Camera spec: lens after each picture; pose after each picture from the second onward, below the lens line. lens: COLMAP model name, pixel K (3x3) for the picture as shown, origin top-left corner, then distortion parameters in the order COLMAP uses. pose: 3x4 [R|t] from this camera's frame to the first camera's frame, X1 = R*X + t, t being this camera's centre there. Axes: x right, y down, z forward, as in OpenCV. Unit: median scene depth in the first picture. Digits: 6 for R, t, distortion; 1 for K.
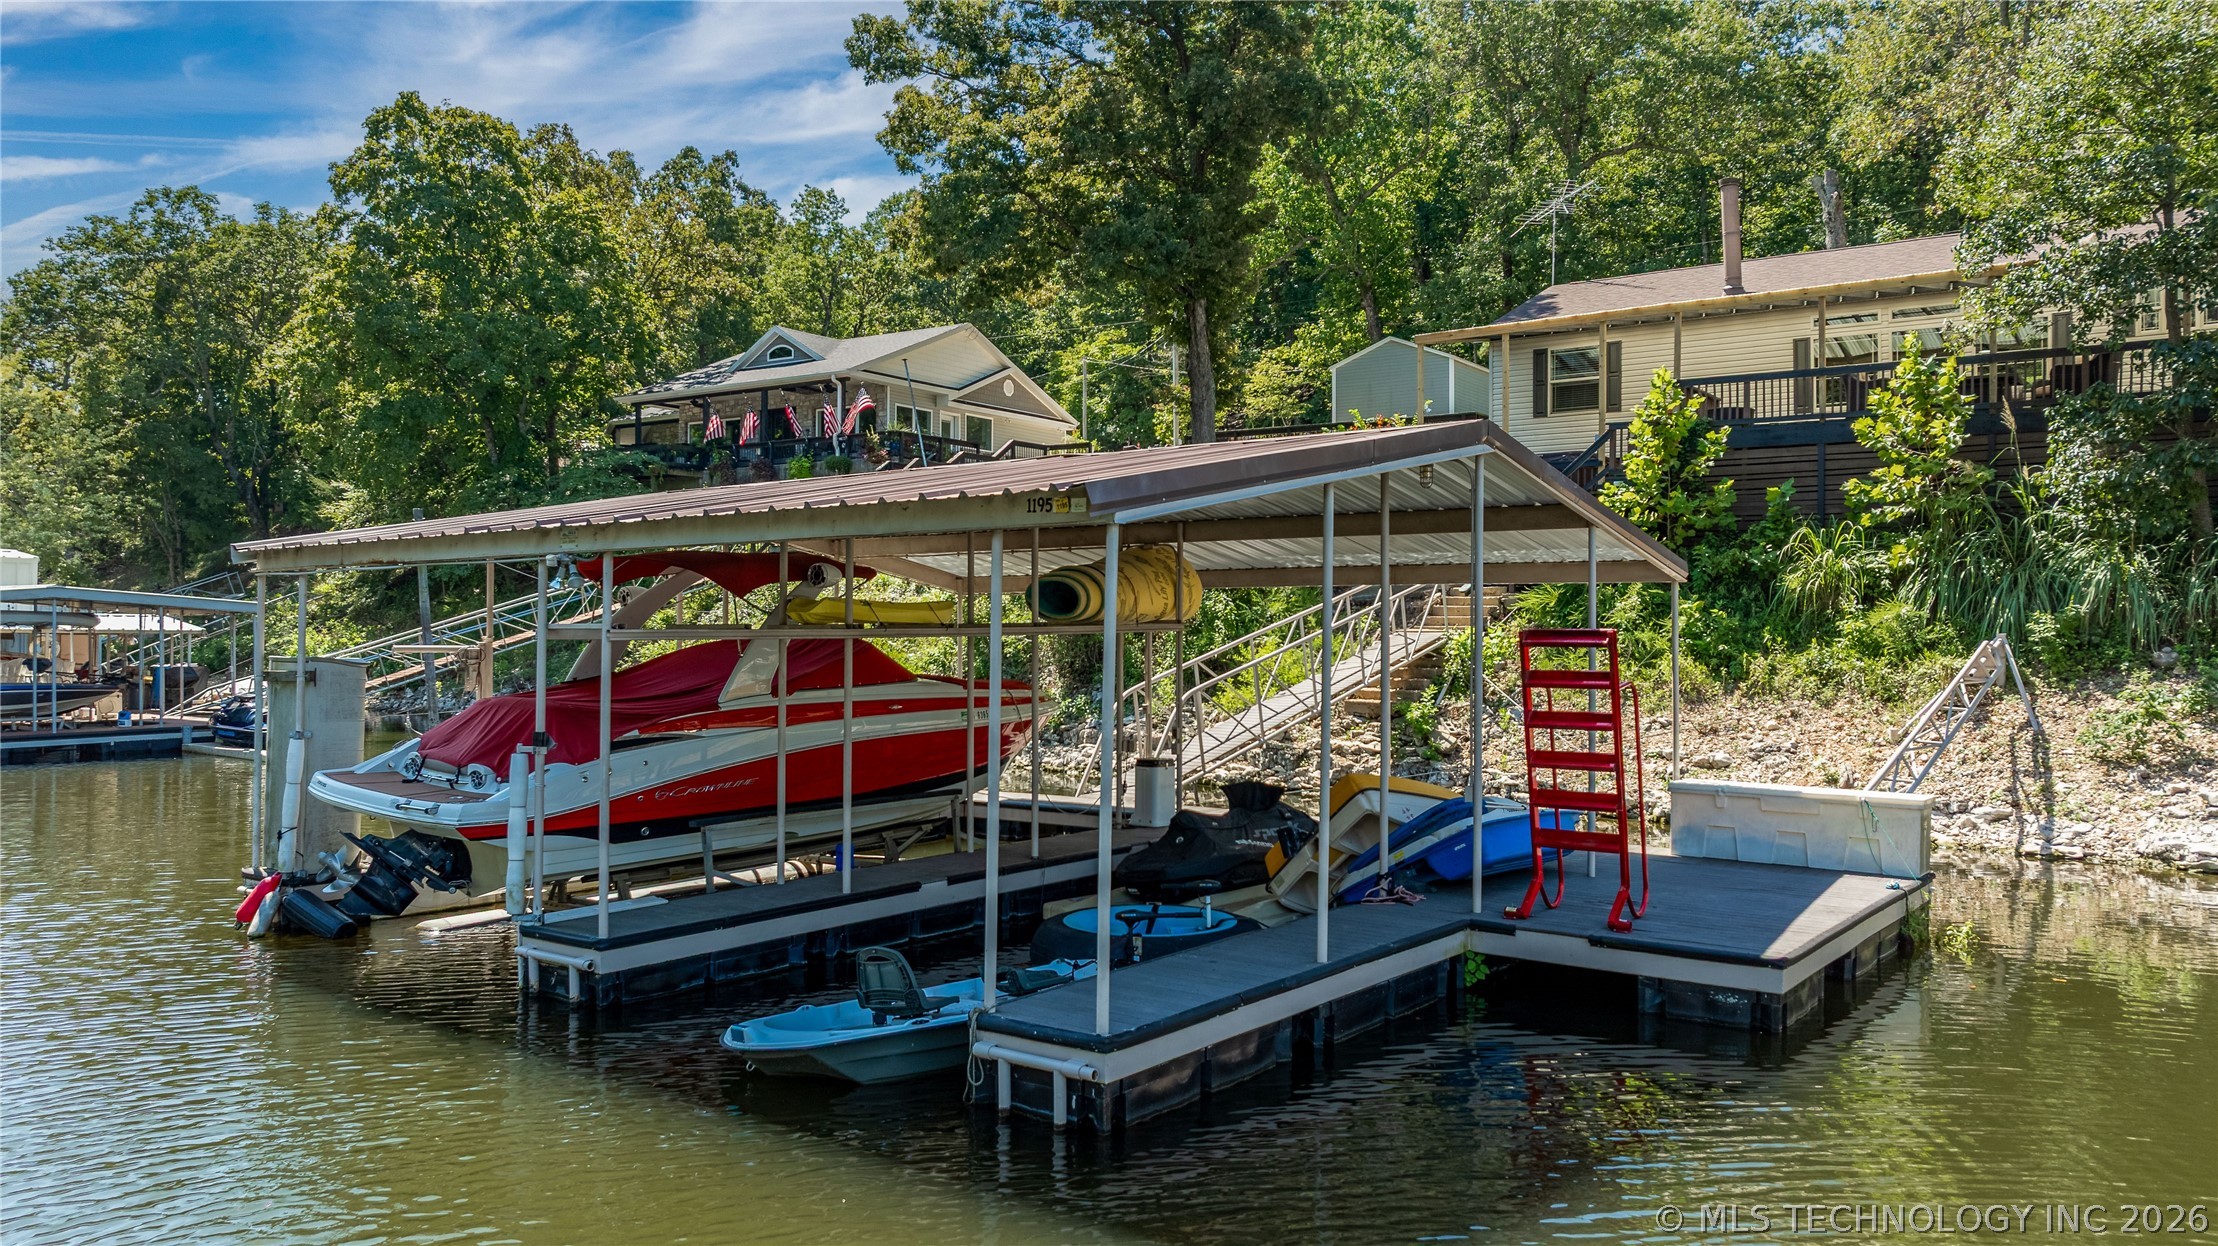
lens RADIAL K [[1595.1, 0, 1103.5], [0, 1595.1, 618.6], [0, 0, 1]] dist [-0.015589, -0.001097]
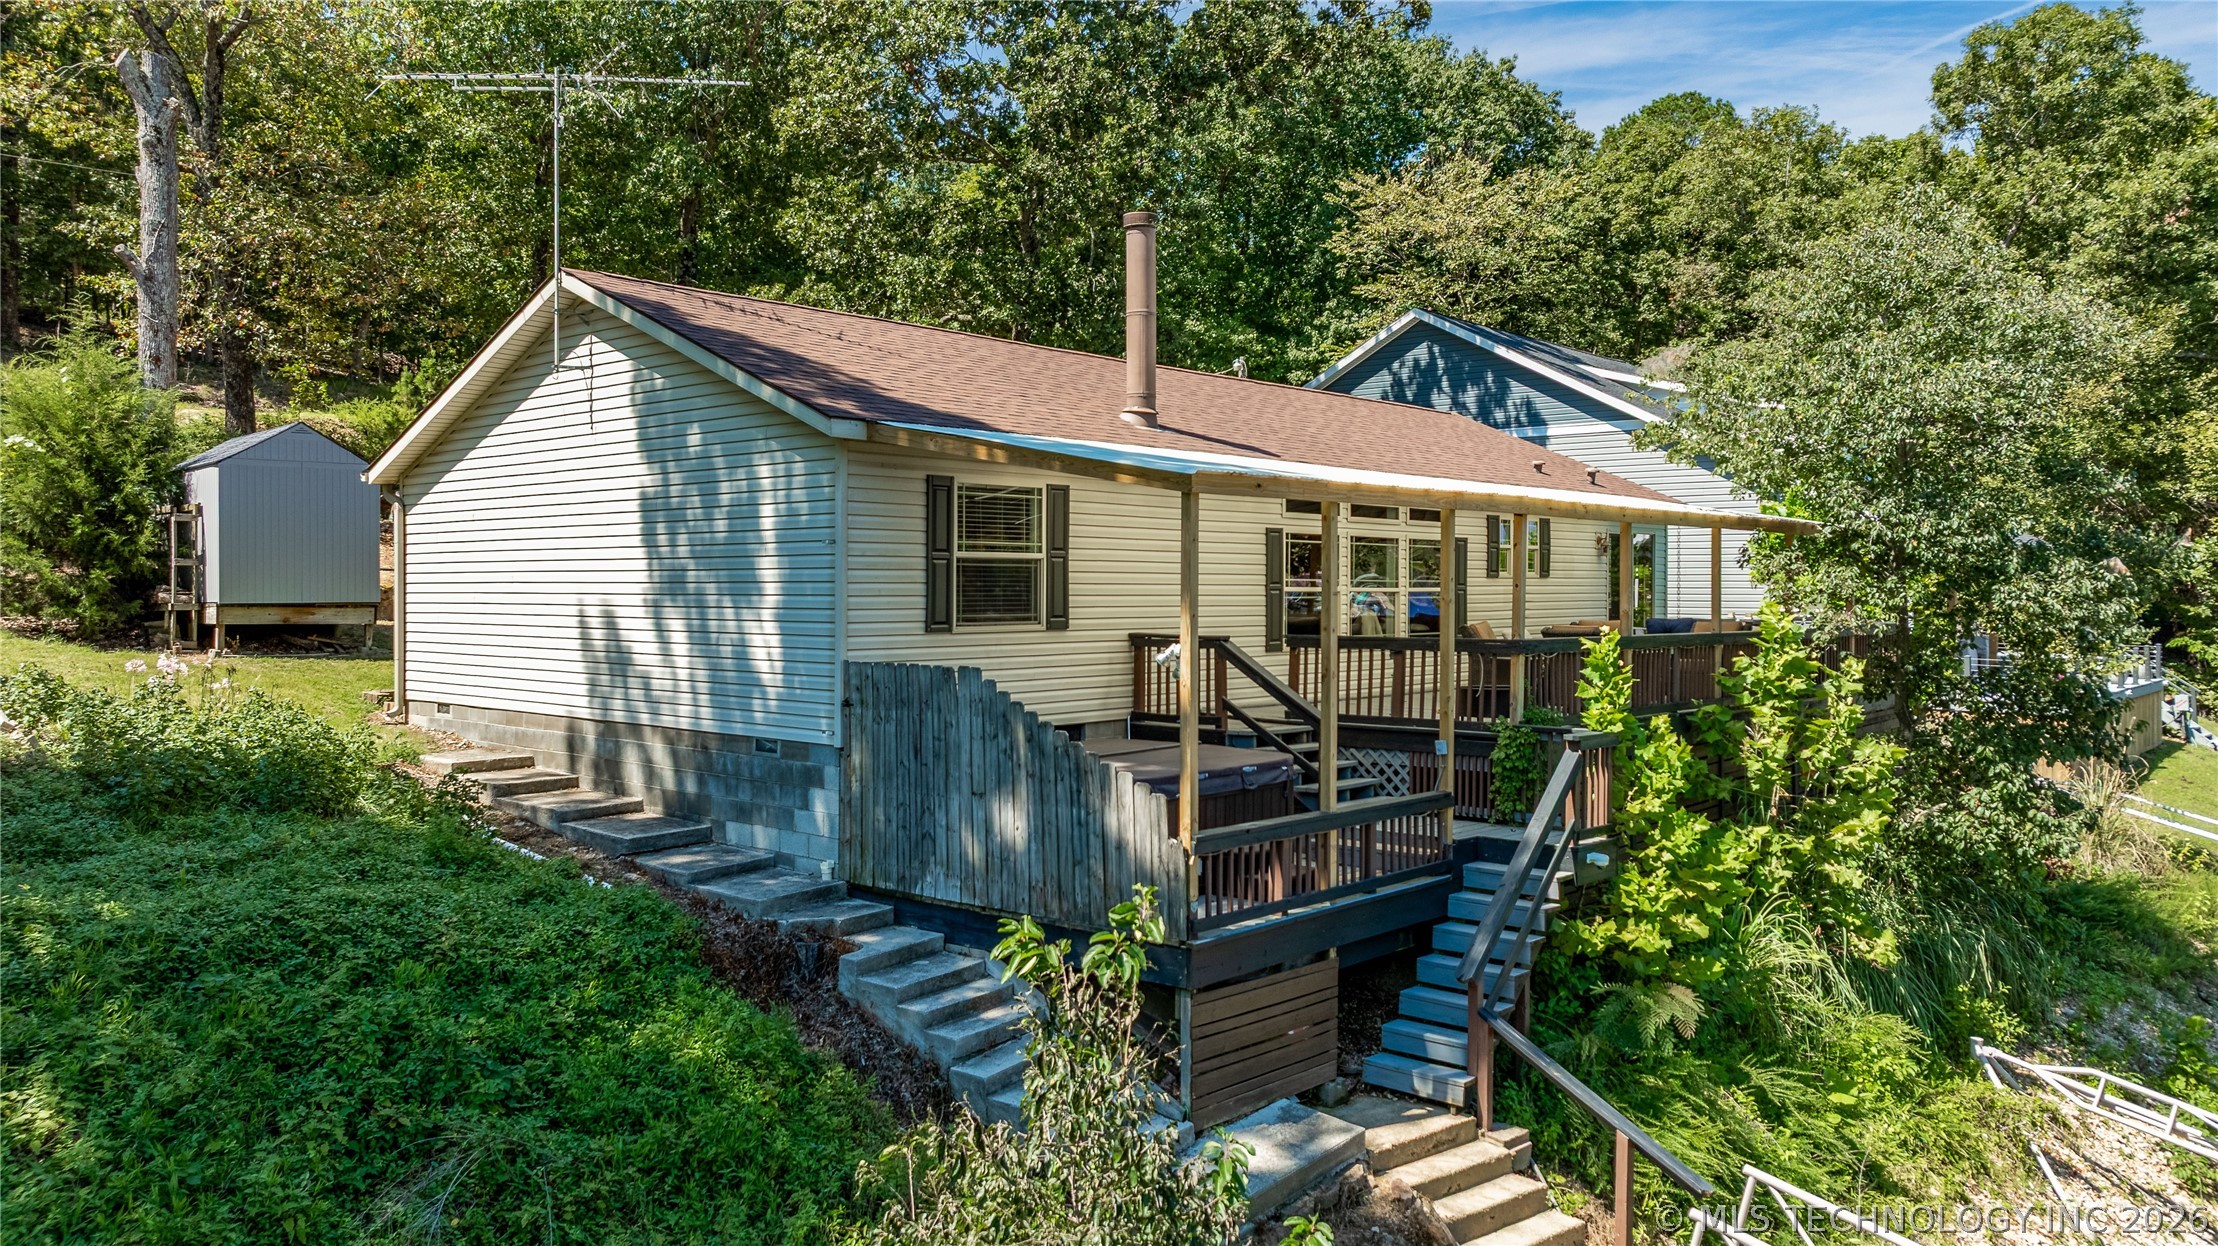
lens RADIAL K [[1578.1, 0, 1105.1], [0, 1578.1, 624.8], [0, 0, 1]] dist [-0.002756, -0.003139]
pose [[0.081259, -0.030860, 0.996215, -0.208566], [-0.007837, 0.999470, 0.031600, -0.195264], [-0.996662, -0.010375, 0.080974, 1.260025]]
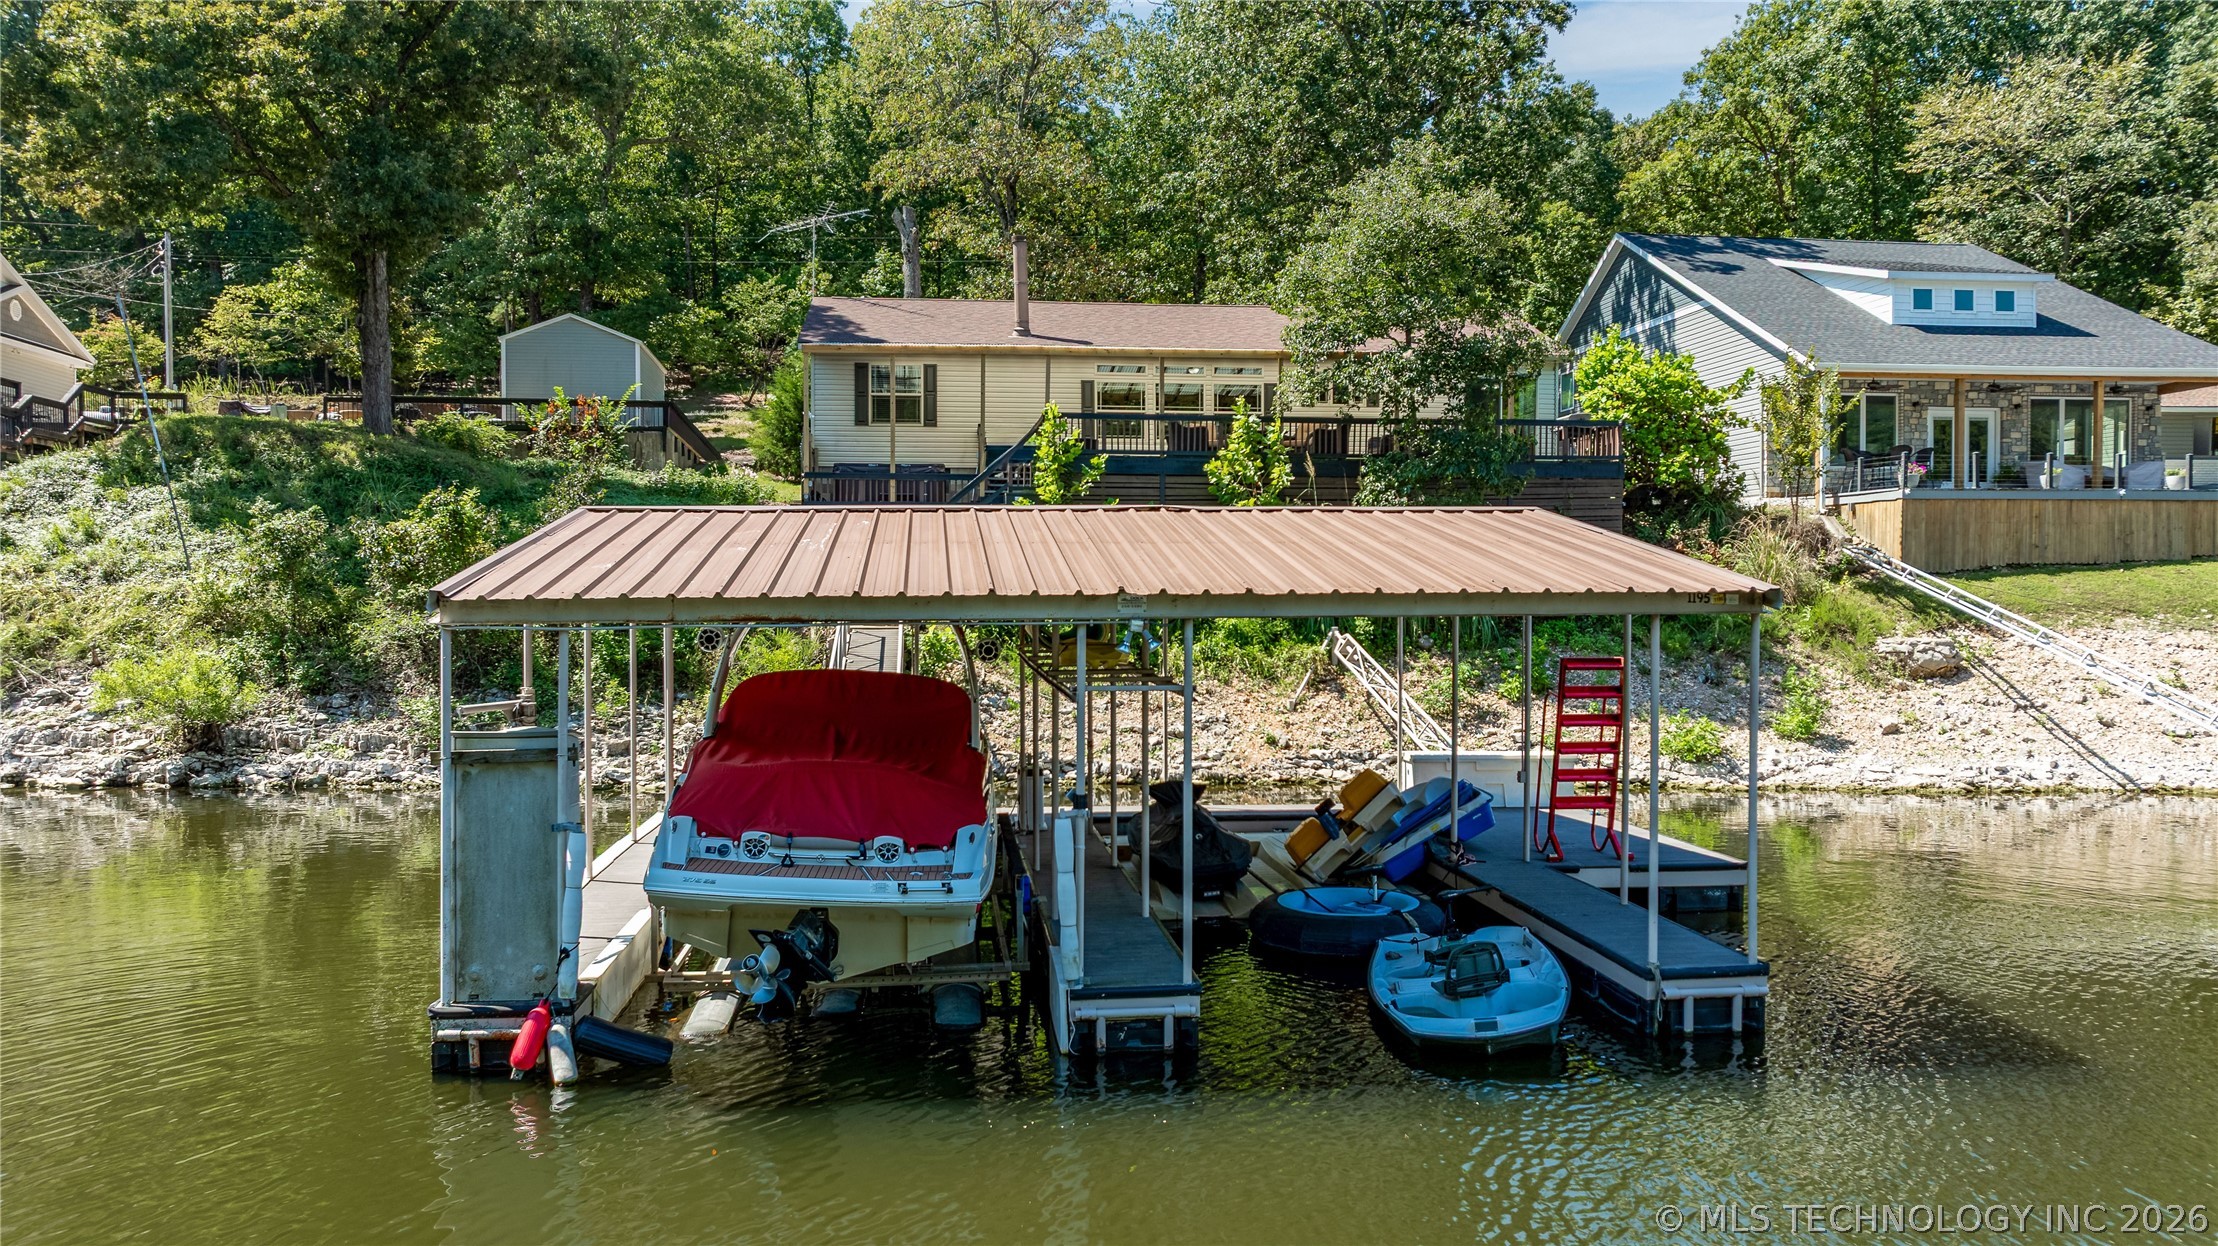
lens RADIAL K [[1584.8, 0, 1108.5], [0, 1584.8, 621.1], [0, 0, 1]] dist [-0.018090, -0.003860]
pose [[0.730326, -0.018254, 0.682855, -0.475663], [-0.001146, 0.999609, 0.027947, -0.030995], [-0.683098, -0.021193, 0.730020, 0.119966]]
